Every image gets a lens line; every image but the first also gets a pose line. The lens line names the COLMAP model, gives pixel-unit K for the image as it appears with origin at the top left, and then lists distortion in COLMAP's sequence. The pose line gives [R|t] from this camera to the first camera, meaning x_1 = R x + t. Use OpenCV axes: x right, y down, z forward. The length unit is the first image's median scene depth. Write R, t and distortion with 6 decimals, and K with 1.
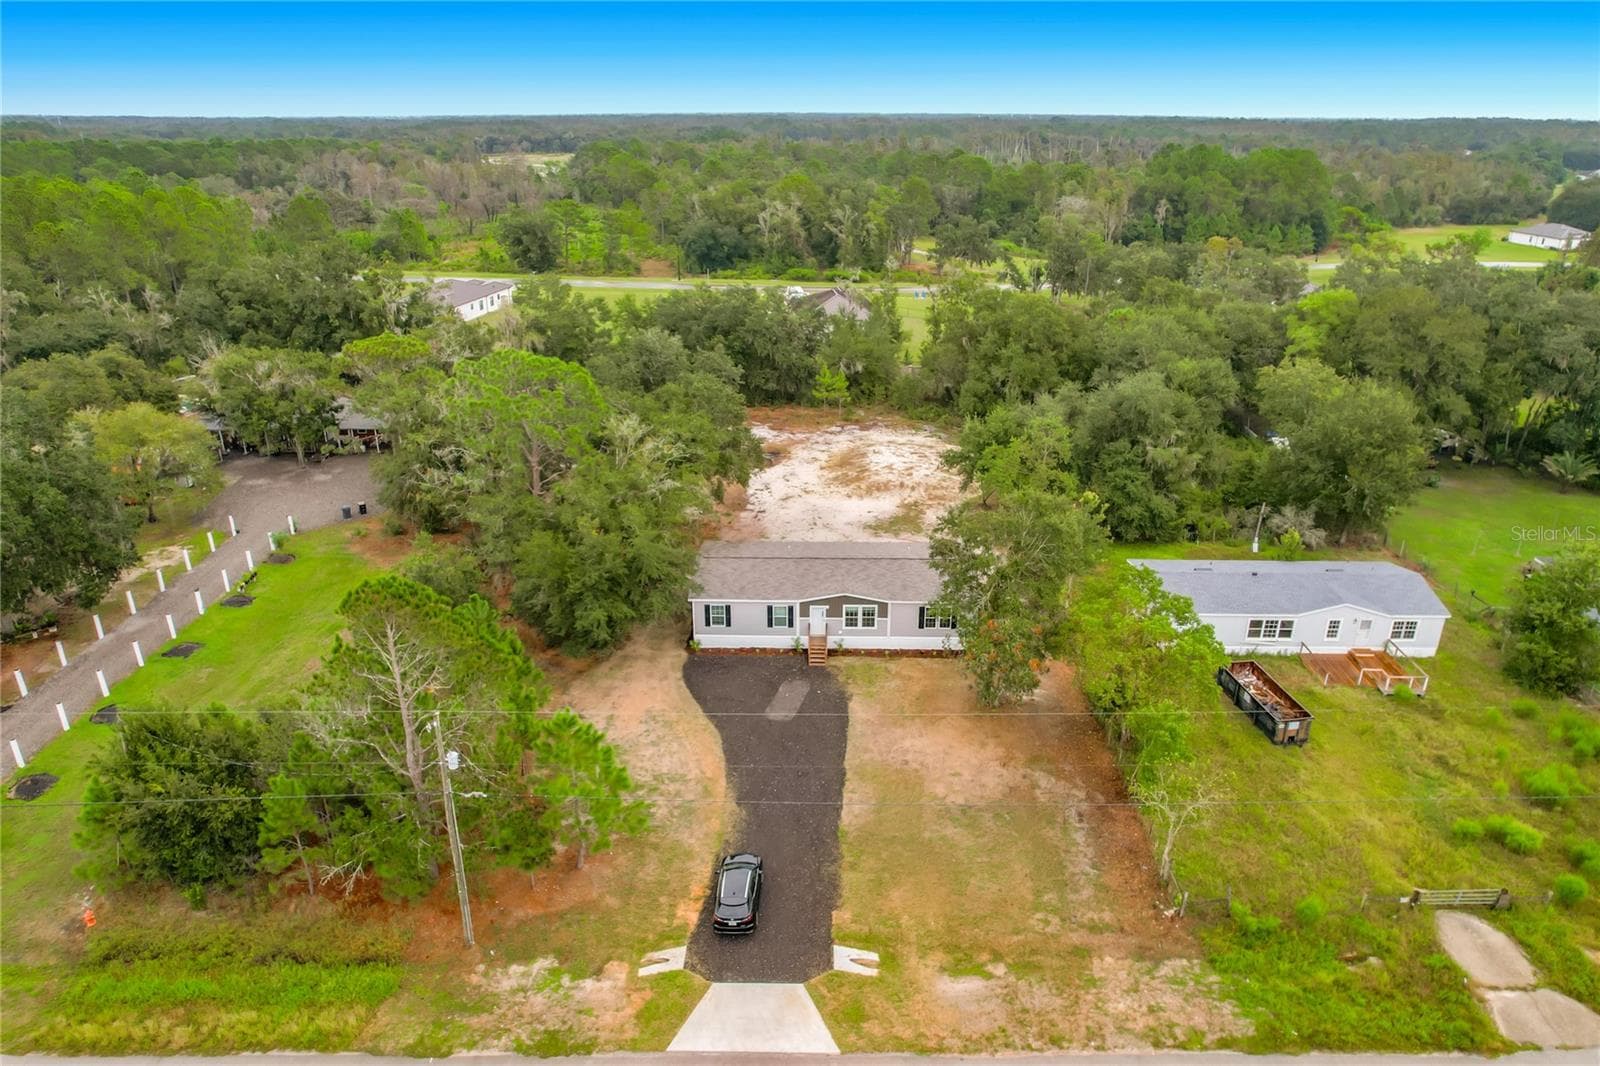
lens RADIAL K [[1017.6, 0, 808.3], [0, 1017.6, 533.1], [0, 0, 1]] dist [-0.073039, 0.069076]
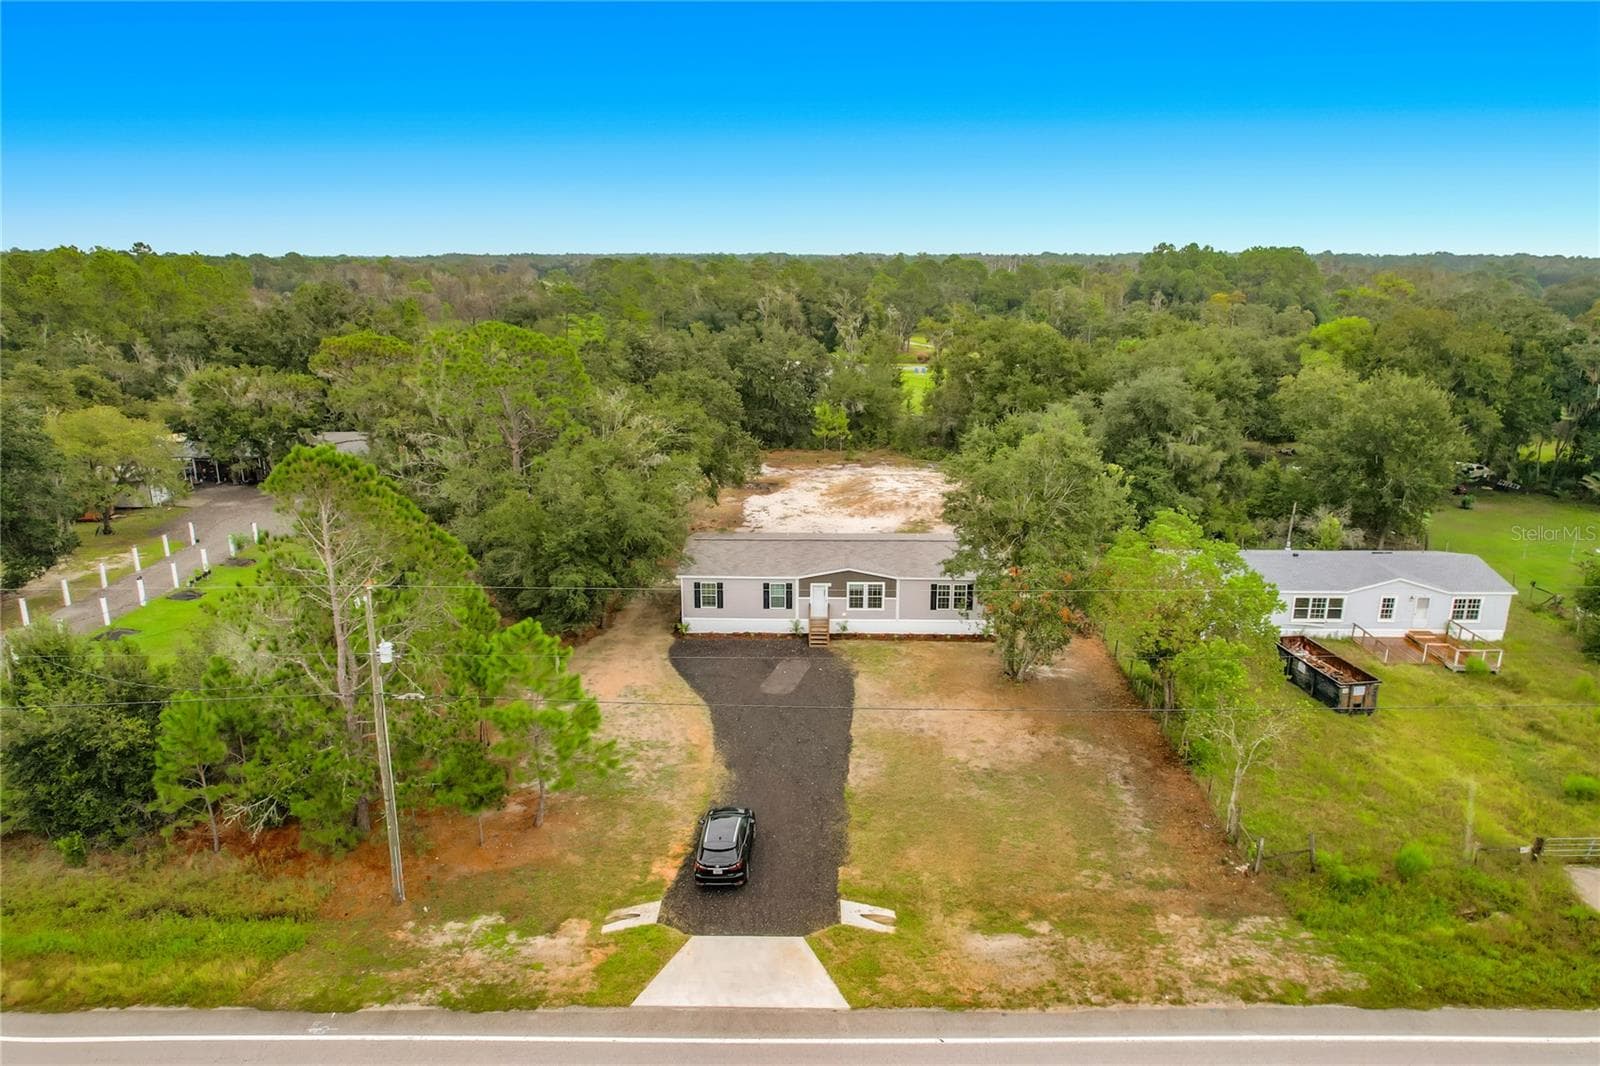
lens RADIAL K [[1017.6, 0, 809.1], [0, 1017.6, 531.3], [0, 0, 1]] dist [-0.073039, 0.069076]
pose [[0.999998, 0.000075, 0.001982, -0.001407], [0.000183, 0.991520, -0.129957, 0.143570], [-0.001975, 0.129957, 0.991518, 0.094712]]
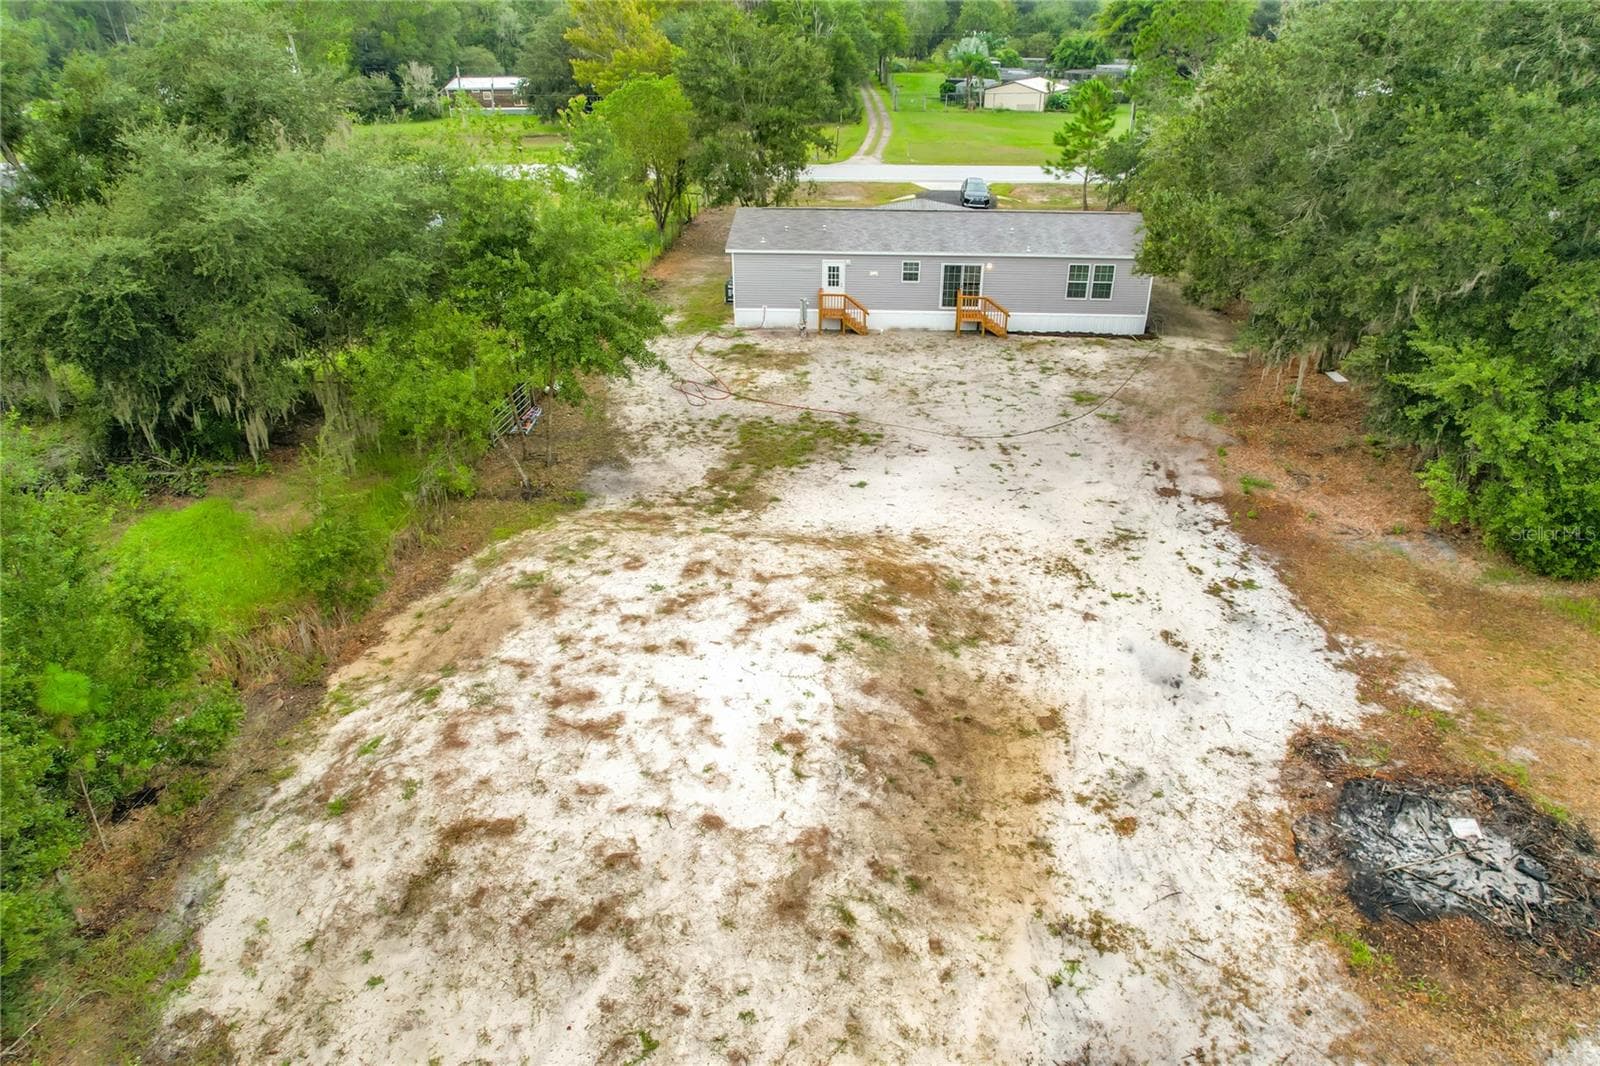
lens RADIAL K [[1017.6, 0, 819.3], [0, 1017.6, 534.1], [0, 0, 1]] dist [-0.073039, 0.069076]
pose [[-0.999452, -0.017091, 0.028336, 0.088649], [0.011252, 0.629766, 0.776703, -0.391444], [-0.031120, 0.776597, -0.629229, 1.698027]]
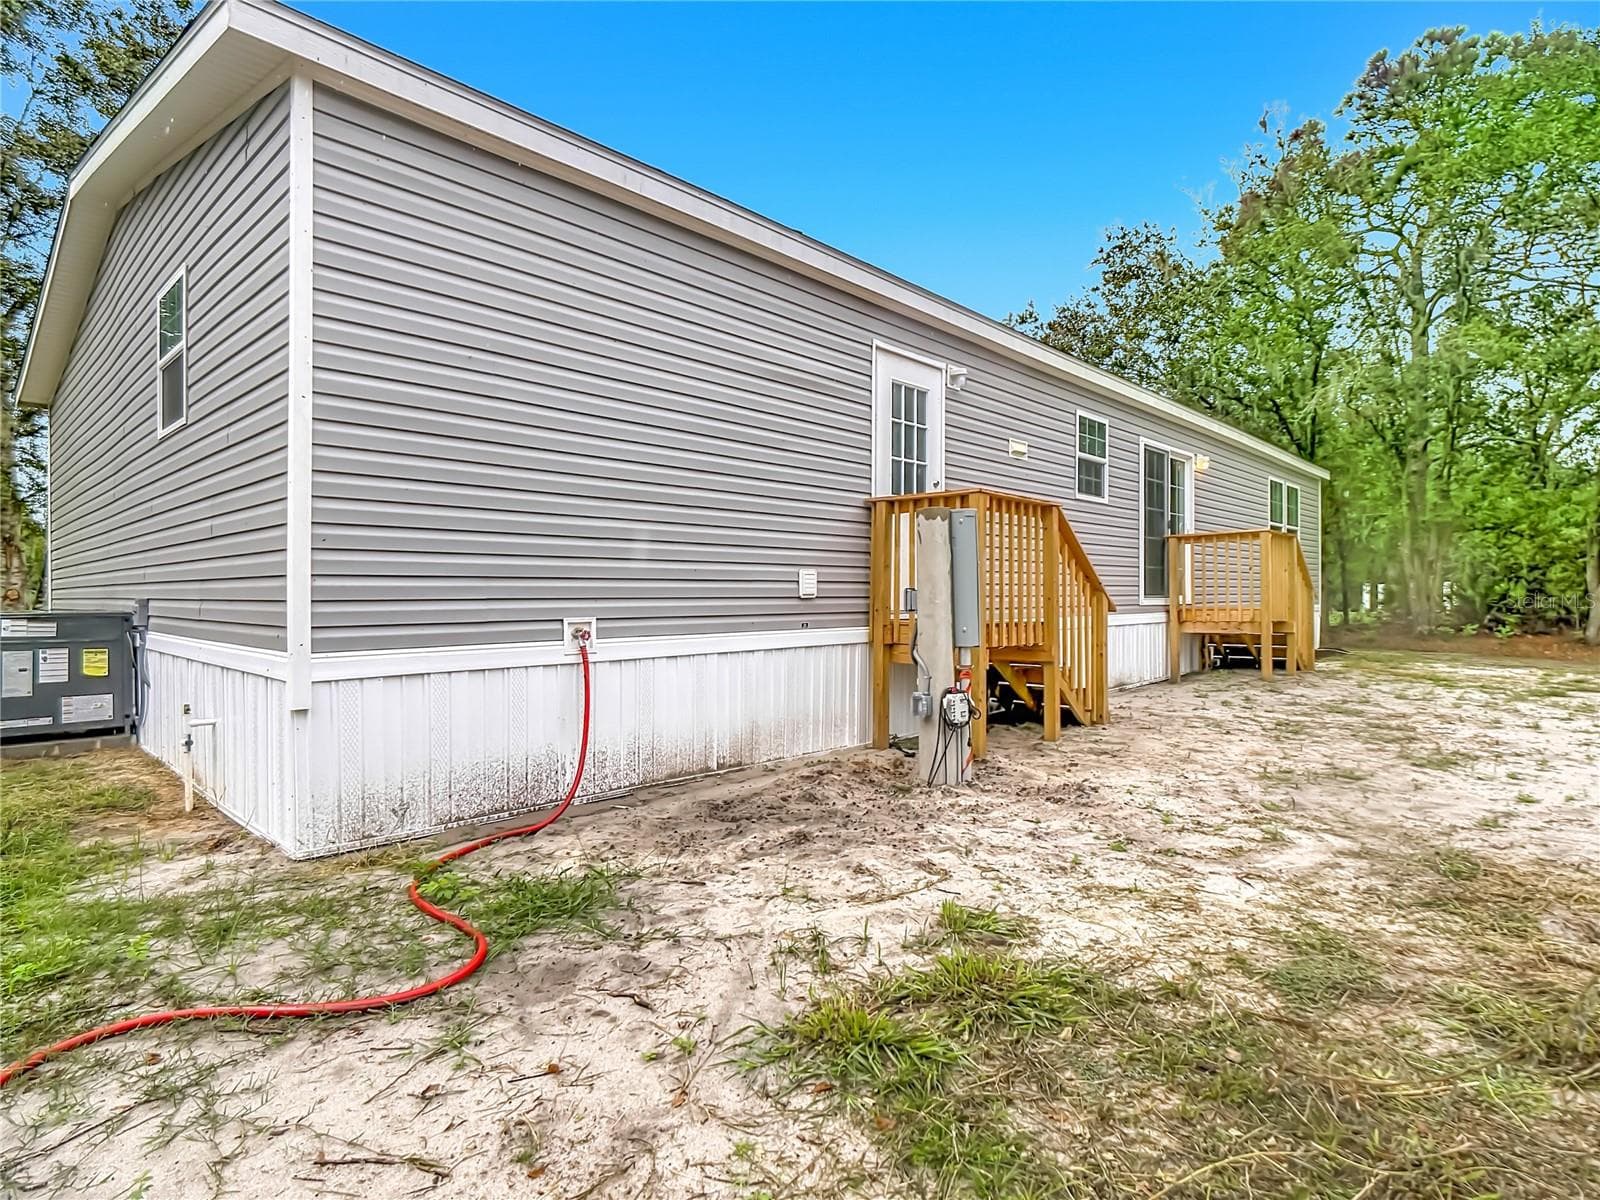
lens RADIAL K [[849.5, 0, 798.3], [0, 849.5, 599.5], [0, 0, 1]] dist [-0.004493, -0.000393]
pose [[-0.683913, 0.009696, -0.729500, 0.186158], [-0.274471, 0.923032, 0.269587, 0.021967], [0.675966, 0.384600, -0.628612, 1.198610]]
